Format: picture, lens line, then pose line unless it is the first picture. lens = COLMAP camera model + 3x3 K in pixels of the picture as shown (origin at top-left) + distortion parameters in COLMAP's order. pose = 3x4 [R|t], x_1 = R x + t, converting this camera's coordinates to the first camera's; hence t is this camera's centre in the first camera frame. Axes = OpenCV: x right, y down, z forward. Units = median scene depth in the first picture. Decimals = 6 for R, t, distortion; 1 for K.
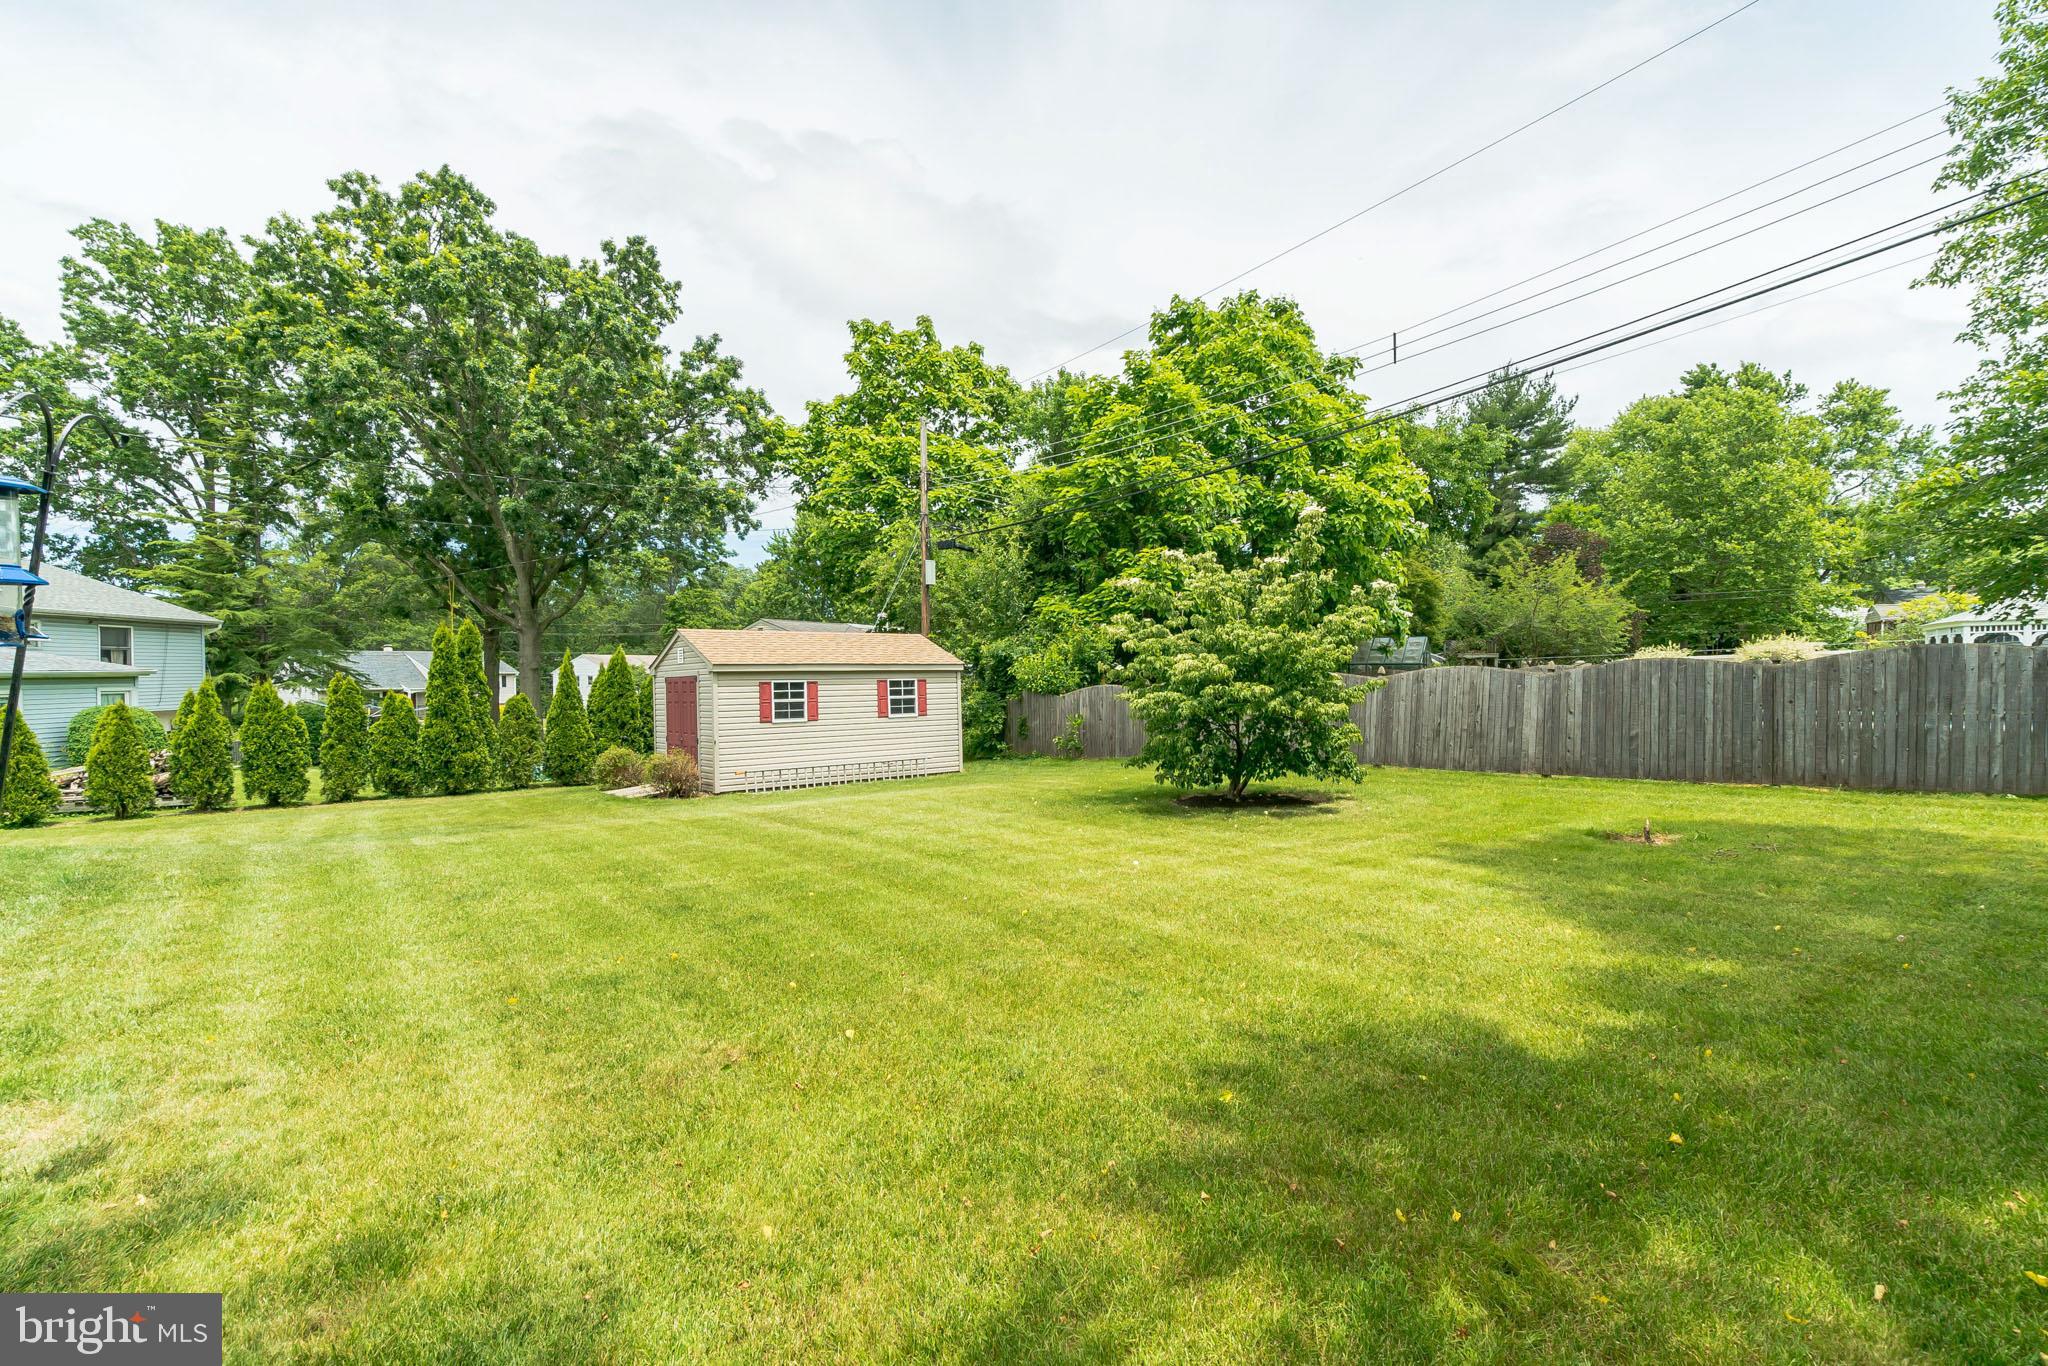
lens RADIAL K [[931.3, 0, 1057.2], [0, 931.3, 674.1], [0, 0, 1]] dist [-0.002825, 0.000785]
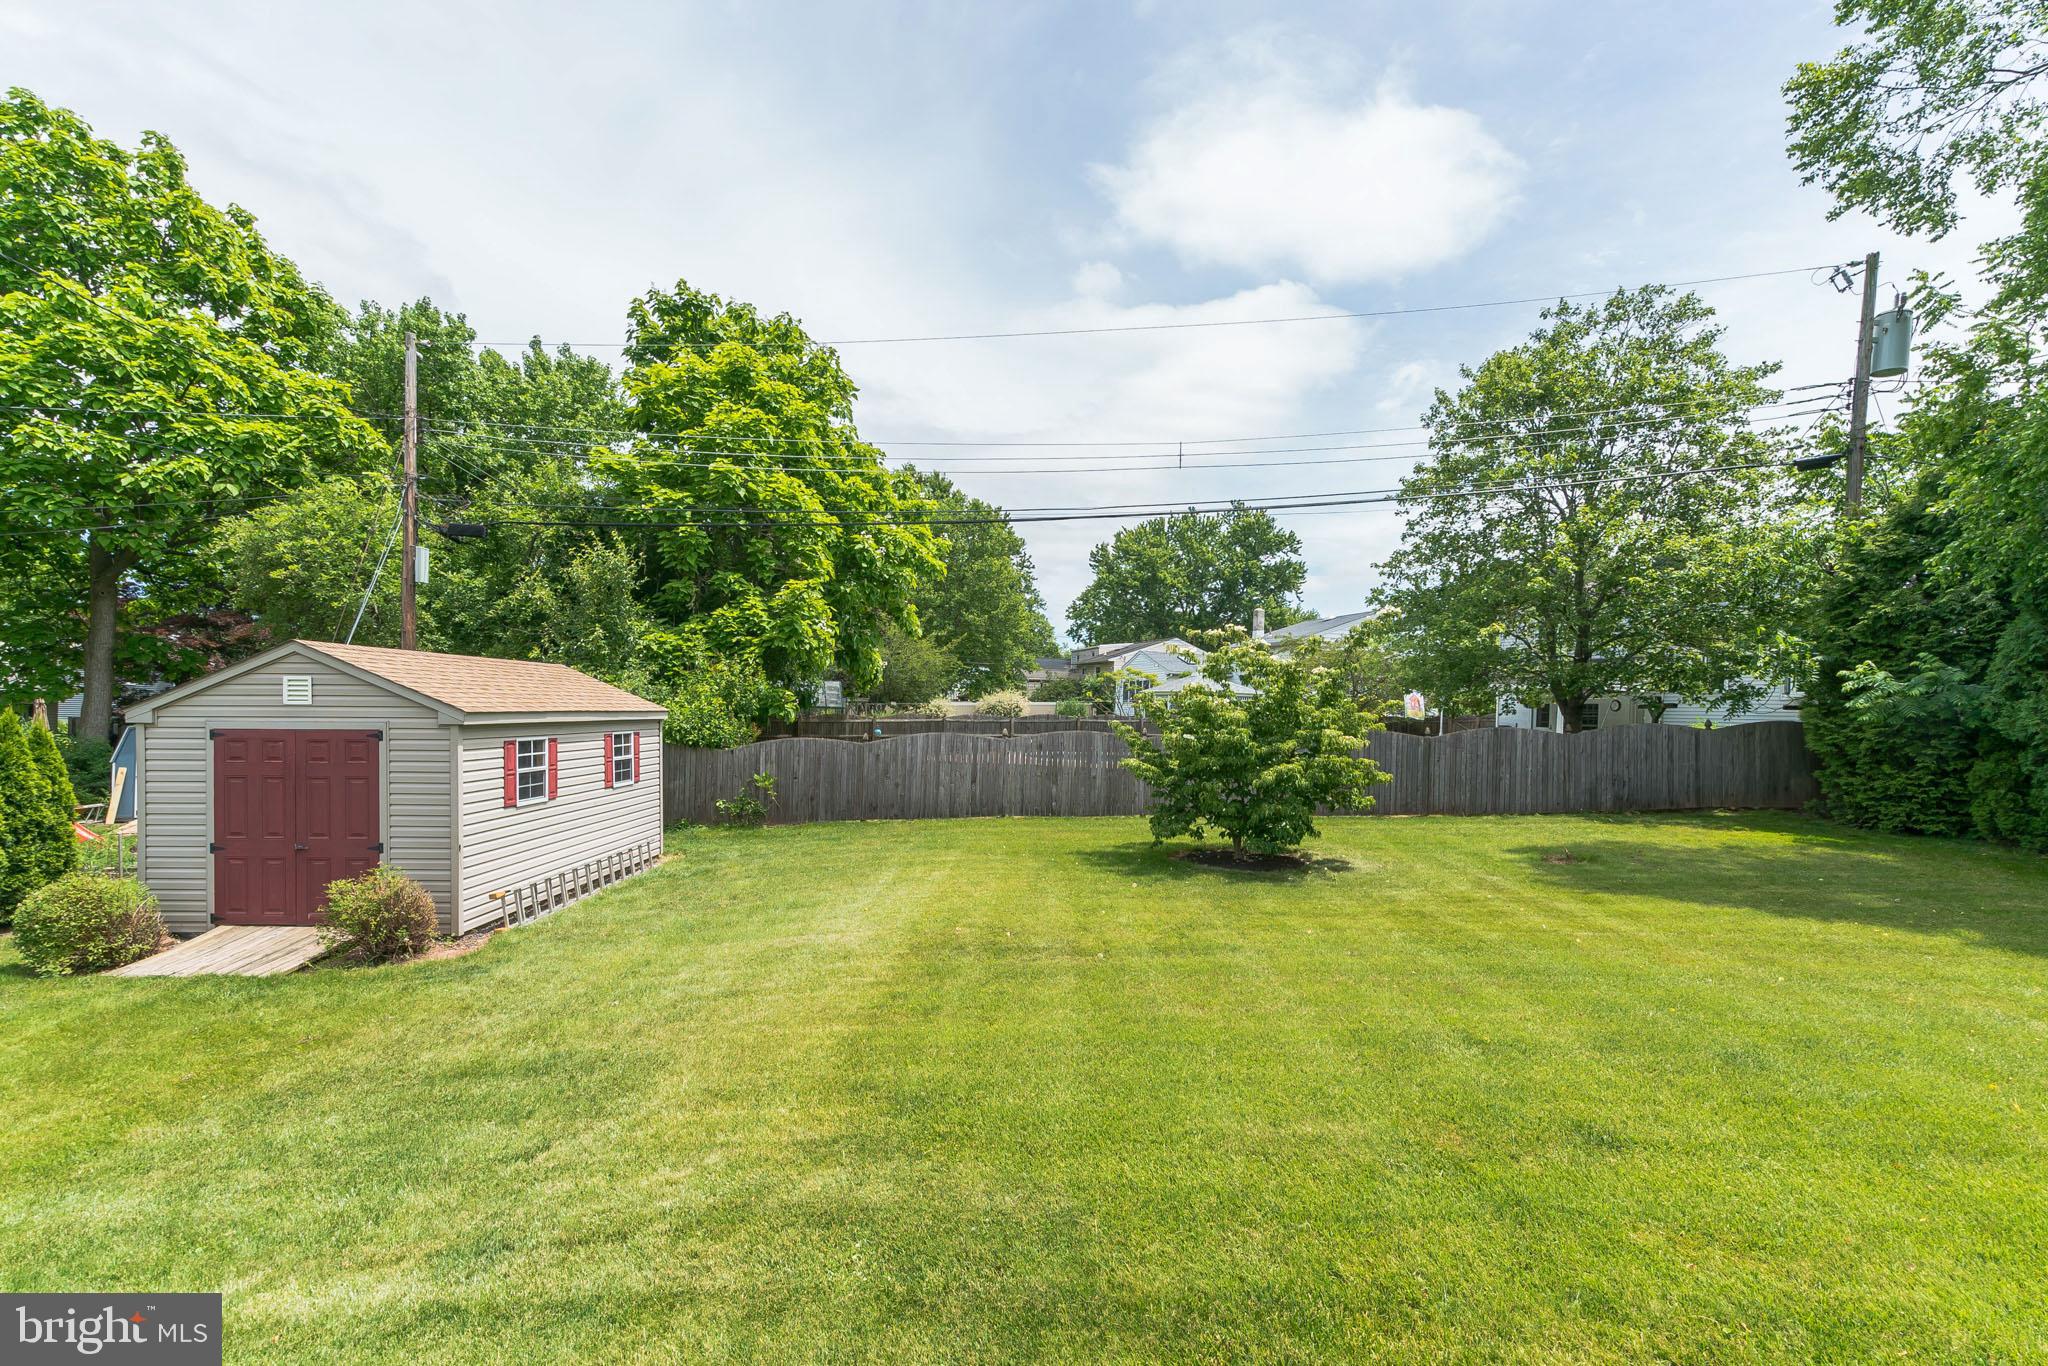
lens RADIAL K [[931.3, 0, 952.5], [0, 931.3, 714.5], [0, 0, 1]] dist [-0.002825, 0.000785]
pose [[0.656754, 0.015099, 0.753954, -0.536069], [-0.029135, 0.999561, 0.005362, -0.018900], [-0.753542, -0.025488, 0.656906, 0.346982]]
